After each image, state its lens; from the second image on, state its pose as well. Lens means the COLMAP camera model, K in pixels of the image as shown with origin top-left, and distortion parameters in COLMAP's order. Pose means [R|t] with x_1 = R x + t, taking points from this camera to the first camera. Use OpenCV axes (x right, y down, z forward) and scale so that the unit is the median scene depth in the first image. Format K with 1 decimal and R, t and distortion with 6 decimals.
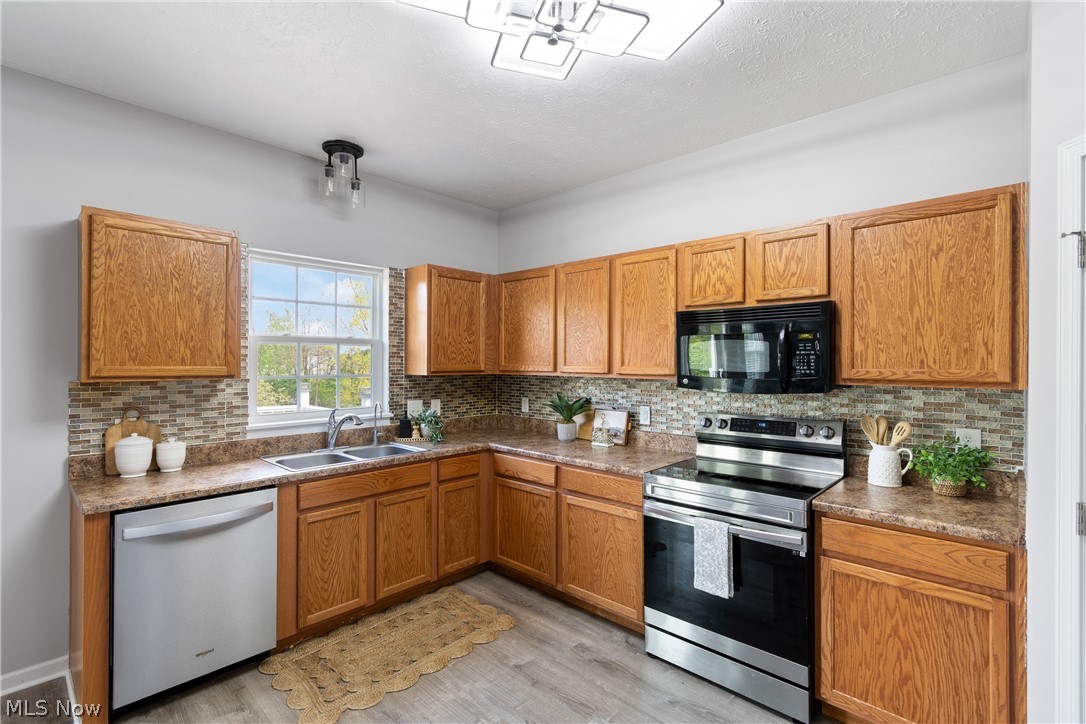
lens RADIAL K [[503.1, 0, 543.0], [0, 503.1, 362.0], [0, 0, 1]] dist [0.003378, 0.000313]
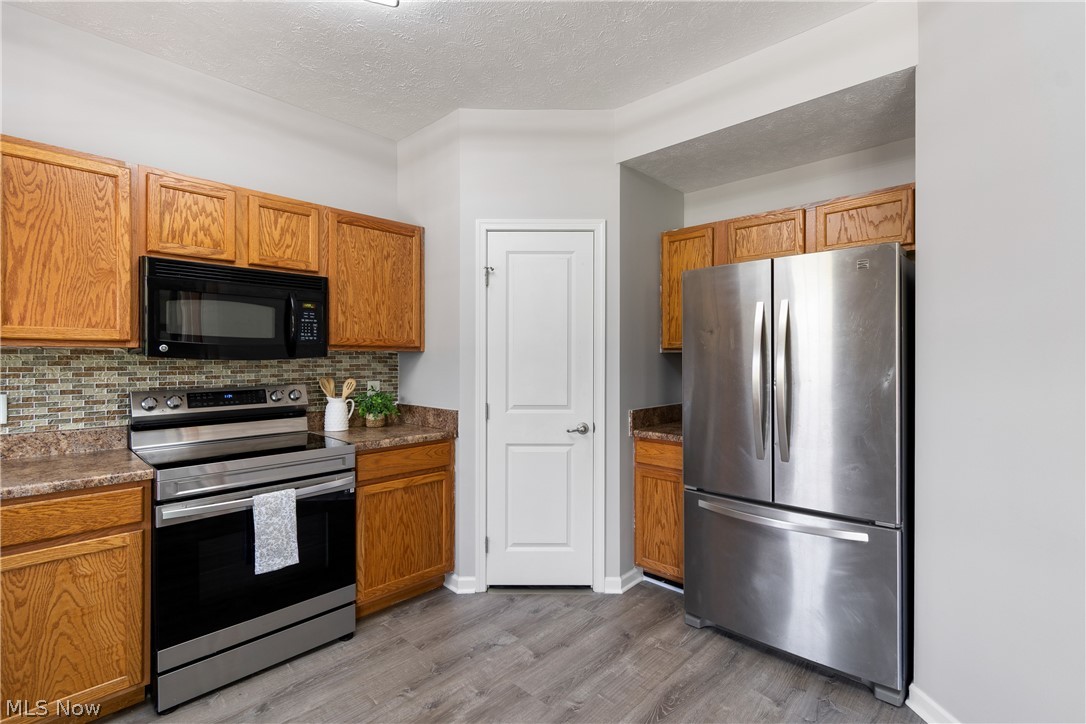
lens RADIAL K [[503.1, 0, 543.0], [0, 503.1, 362.0], [0, 0, 1]] dist [0.003378, 0.000313]
pose [[0.006545, -0.007715, 0.999949, -0.464762], [0.000411, 0.999970, 0.007712, 0.050827], [-0.999978, 0.000361, 0.006548, 0.384666]]
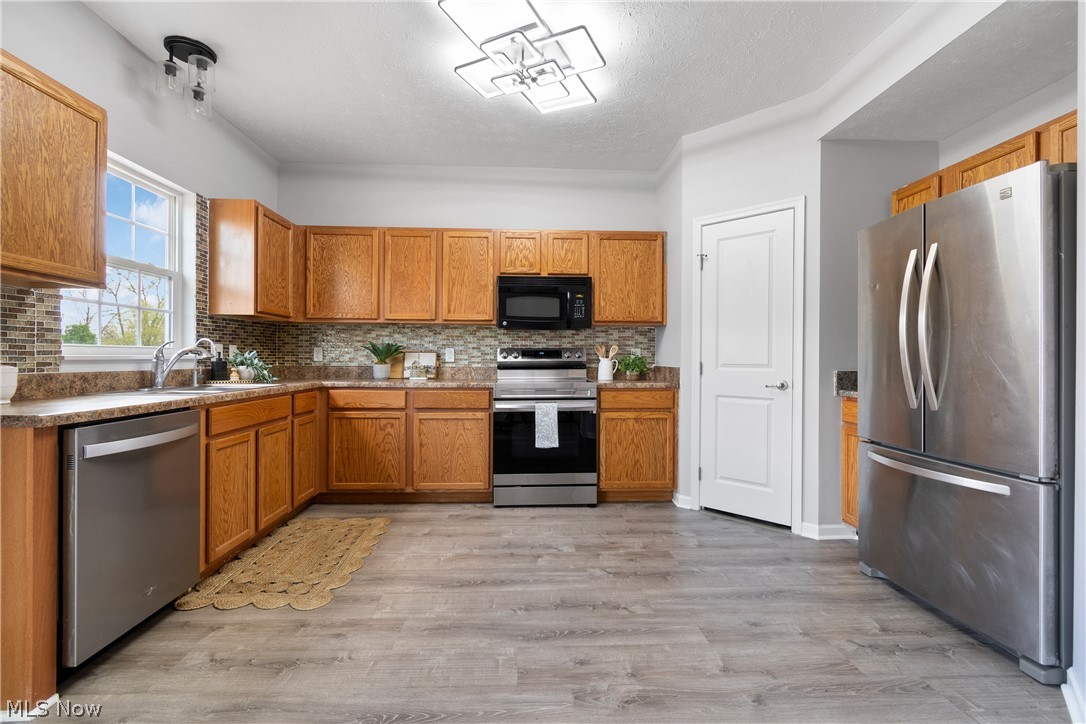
lens RADIAL K [[477.1, 0, 541.3], [0, 477.1, 360.2], [0, 0, 1]] dist [0.000047, -0.000324]
pose [[0.697019, -0.001769, 0.717051, -0.607256], [-0.002013, 0.999988, 0.004424, 0.131387], [-0.717050, -0.004527, 0.697007, -0.047075]]
